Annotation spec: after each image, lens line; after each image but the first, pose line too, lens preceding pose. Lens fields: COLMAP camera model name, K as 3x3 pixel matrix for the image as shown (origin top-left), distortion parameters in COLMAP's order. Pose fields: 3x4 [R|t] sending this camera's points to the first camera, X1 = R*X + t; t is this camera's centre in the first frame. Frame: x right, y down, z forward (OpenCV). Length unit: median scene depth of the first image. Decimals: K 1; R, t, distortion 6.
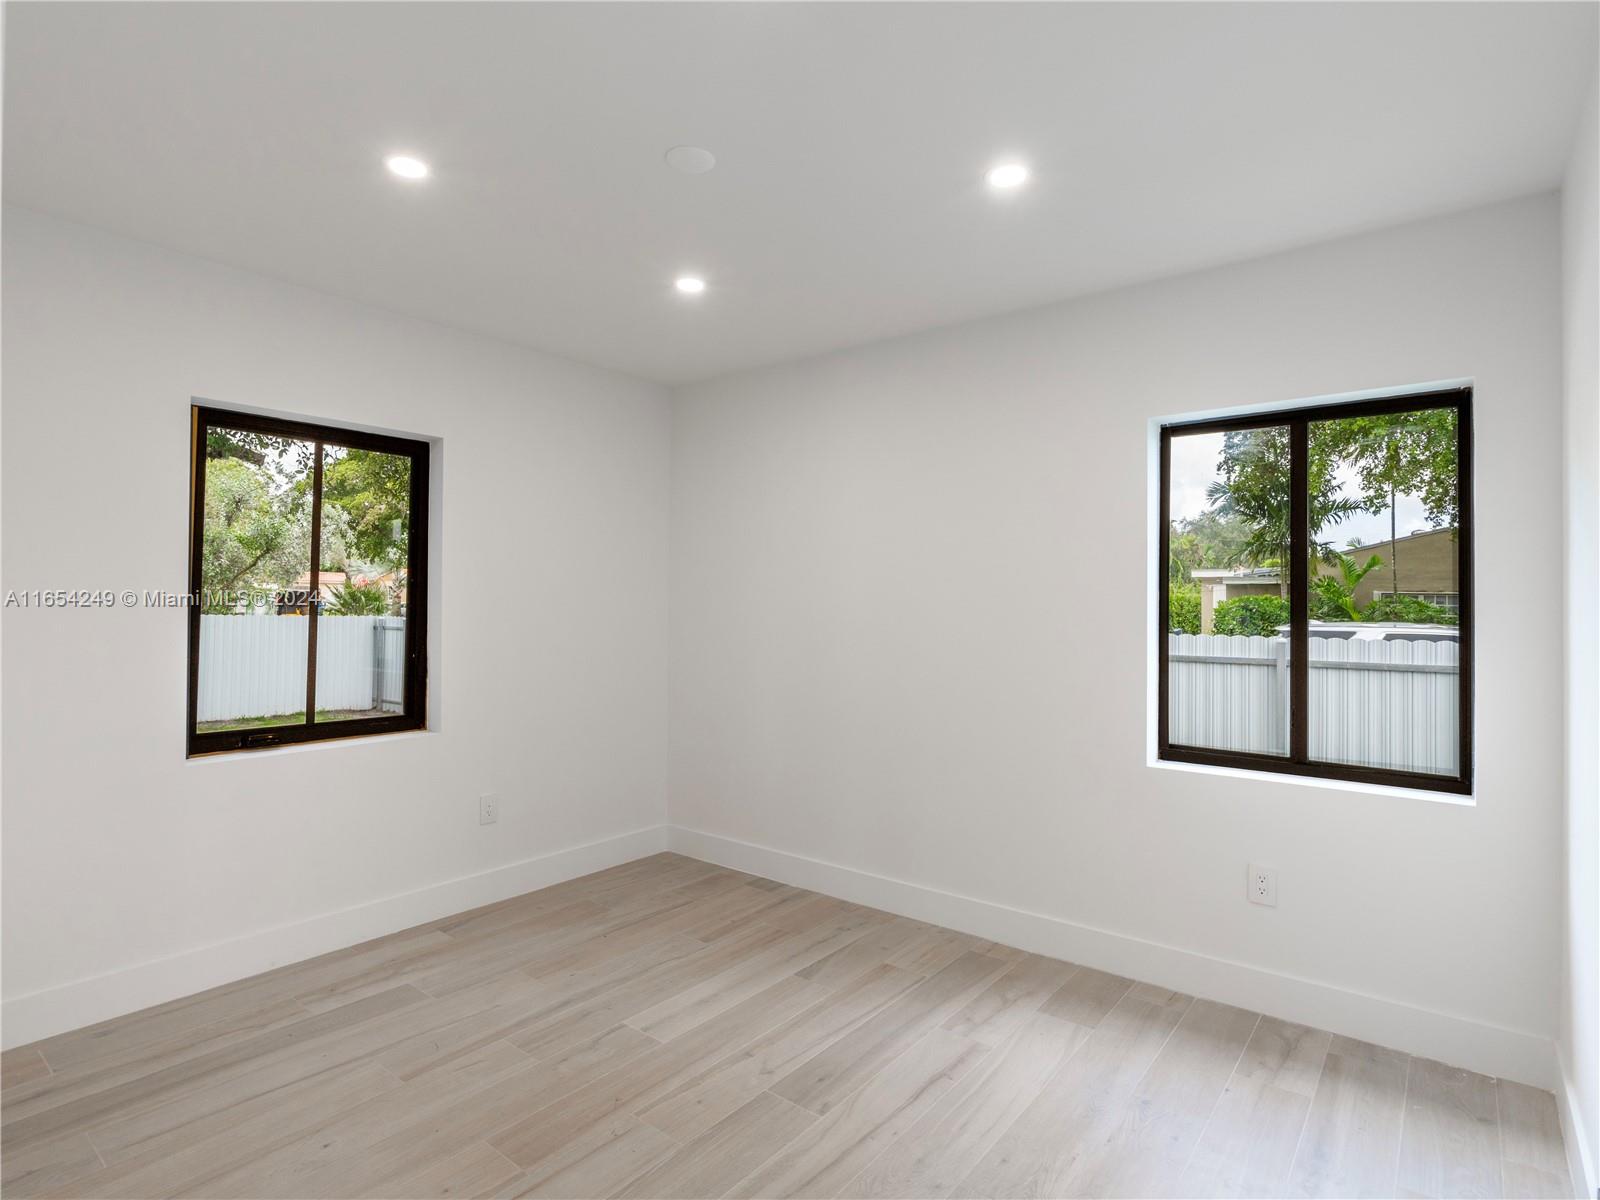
lens RADIAL K [[830.2, 0, 799.2], [0, 830.2, 595.2], [0, 0, 1]] dist [-0.007306, 0.002090]
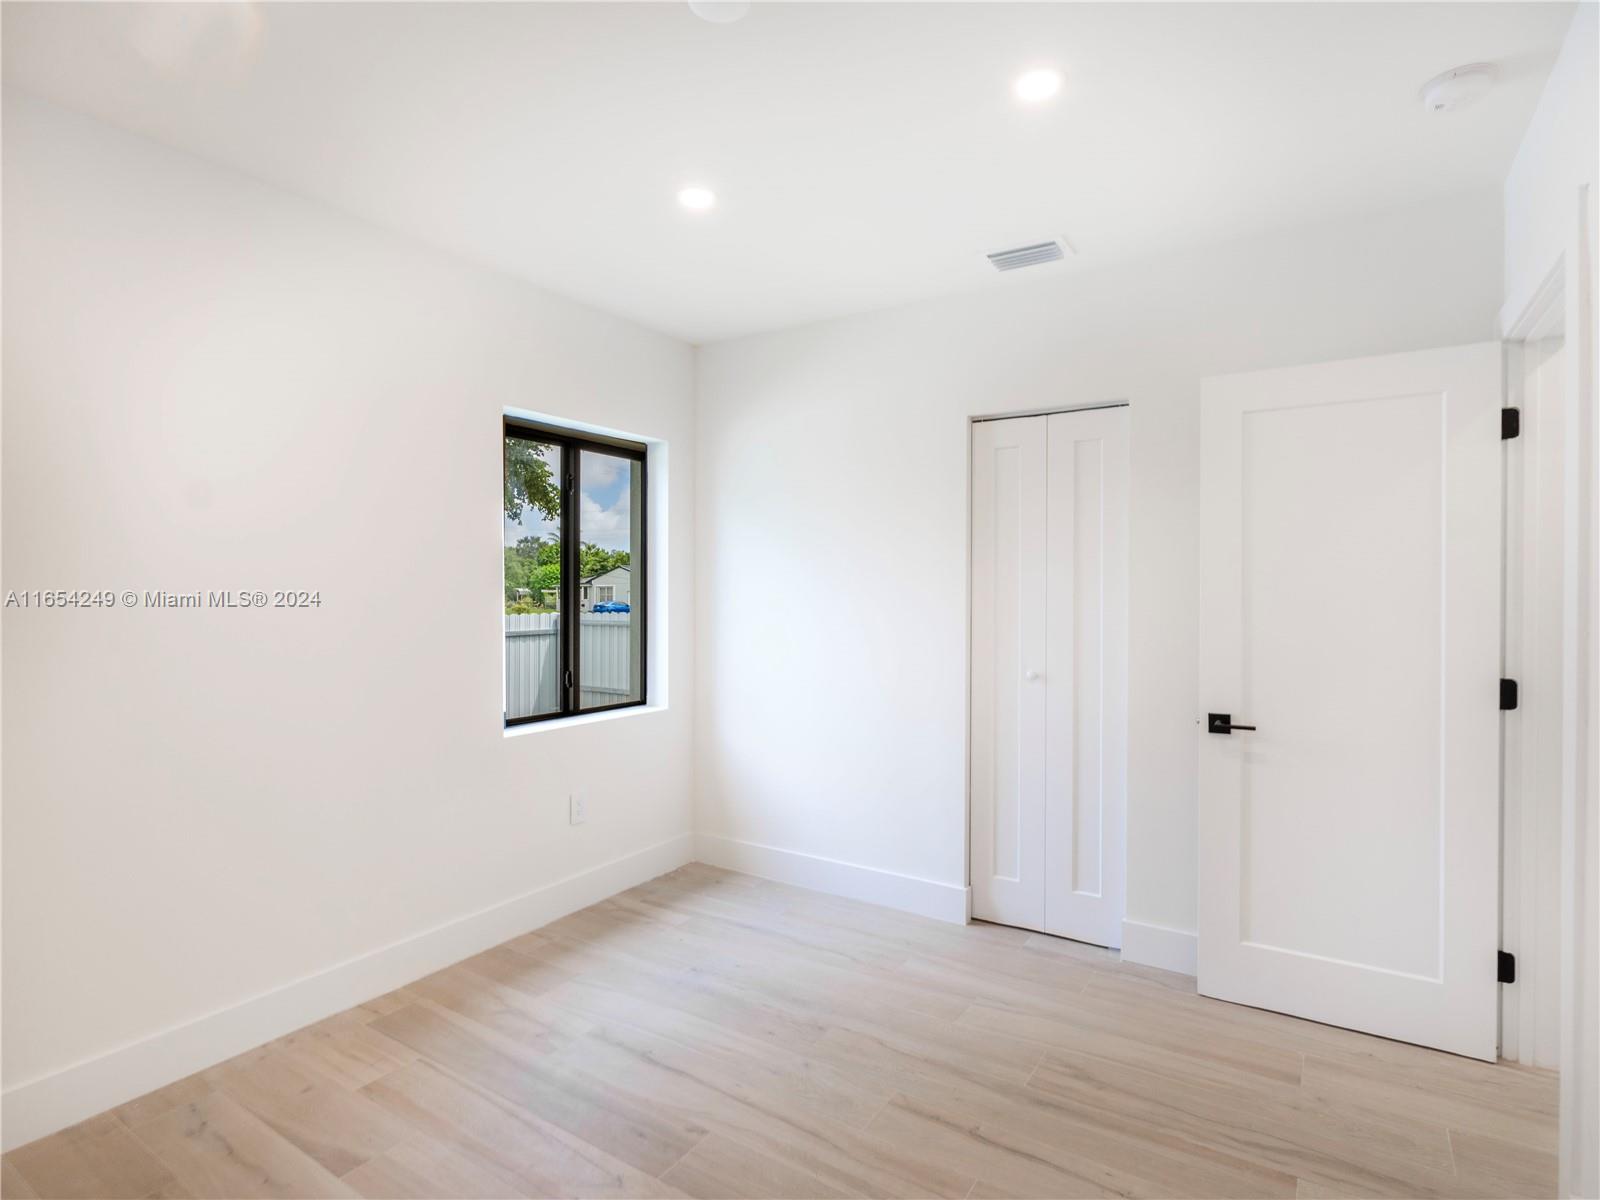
lens RADIAL K [[830.2, 0, 799.2], [0, 830.2, 595.2], [0, 0, 1]] dist [-0.007306, 0.002090]
pose [[-0.089308, -0.016190, 0.995872, -0.768865], [-0.010164, 0.999831, 0.015343, 0.005162], [-0.995952, -0.008752, -0.089457, 0.839148]]
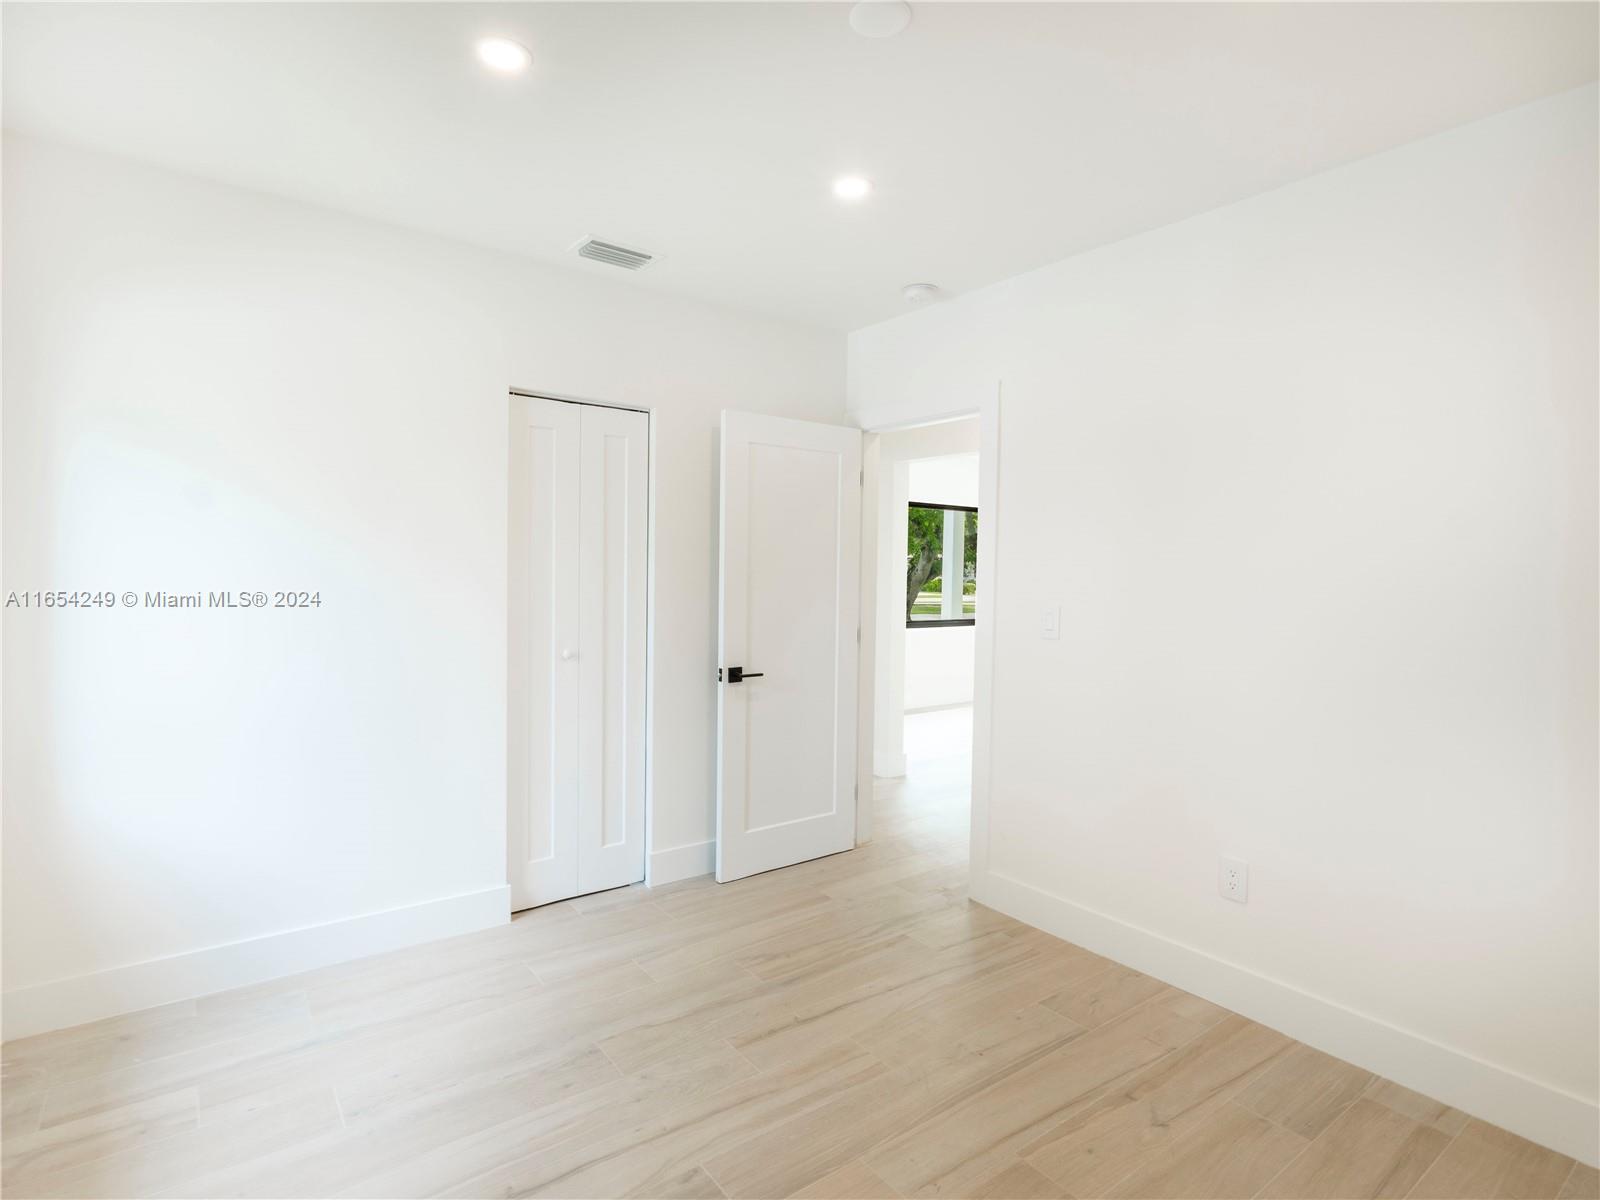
lens RADIAL K [[830.2, 0, 799.2], [0, 830.2, 595.2], [0, 0, 1]] dist [-0.007306, 0.002090]
pose [[-0.967071, -0.032586, 0.252412, -0.230954], [-0.027508, 0.999342, 0.023620, 0.008841], [-0.253016, 0.015898, -0.967331, 1.528311]]
